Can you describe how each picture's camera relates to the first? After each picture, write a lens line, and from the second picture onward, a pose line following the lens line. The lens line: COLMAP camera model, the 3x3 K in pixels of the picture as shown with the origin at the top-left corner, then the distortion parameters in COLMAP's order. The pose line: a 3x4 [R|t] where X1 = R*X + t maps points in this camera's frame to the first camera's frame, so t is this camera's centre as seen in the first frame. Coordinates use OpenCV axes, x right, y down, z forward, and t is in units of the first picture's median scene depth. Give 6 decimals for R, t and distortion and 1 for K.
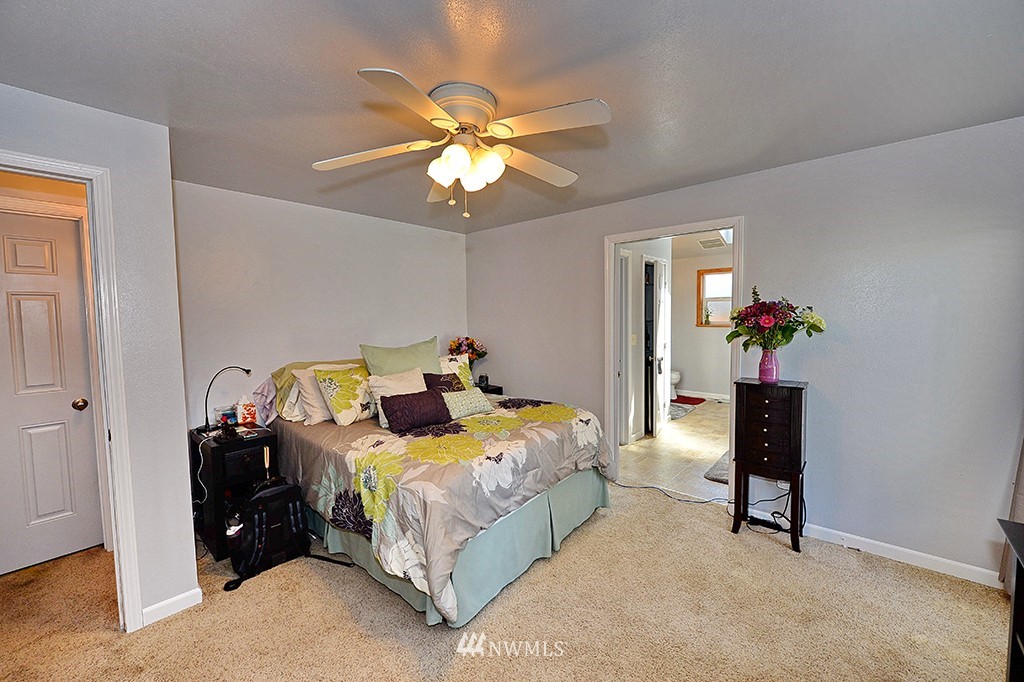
lens RADIAL K [[407.9, 0, 517.0], [0, 407.9, 338.6], [0, 0, 1]] dist [-0.006204, -0.000956]
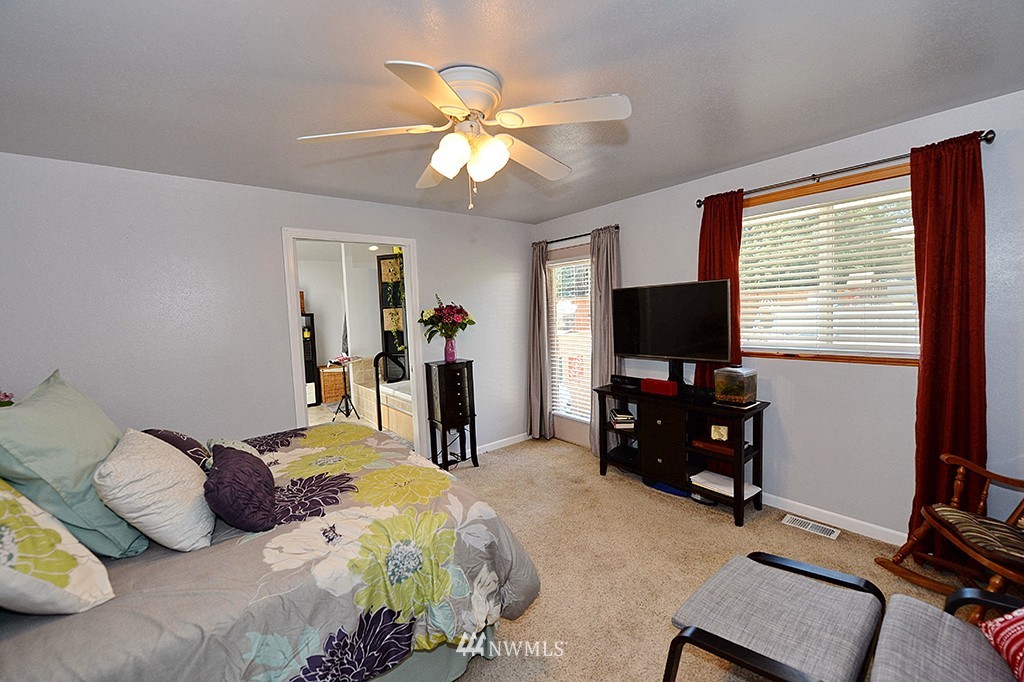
lens RADIAL K [[407.9, 0, 514.2], [0, 407.9, 342.4], [0, 0, 1]] dist [-0.006204, -0.000956]
pose [[0.160593, -0.071802, 0.984406, -0.765881], [0.088778, 0.994359, 0.058045, -0.023450], [-0.983020, 0.078072, 0.166061, 0.554119]]
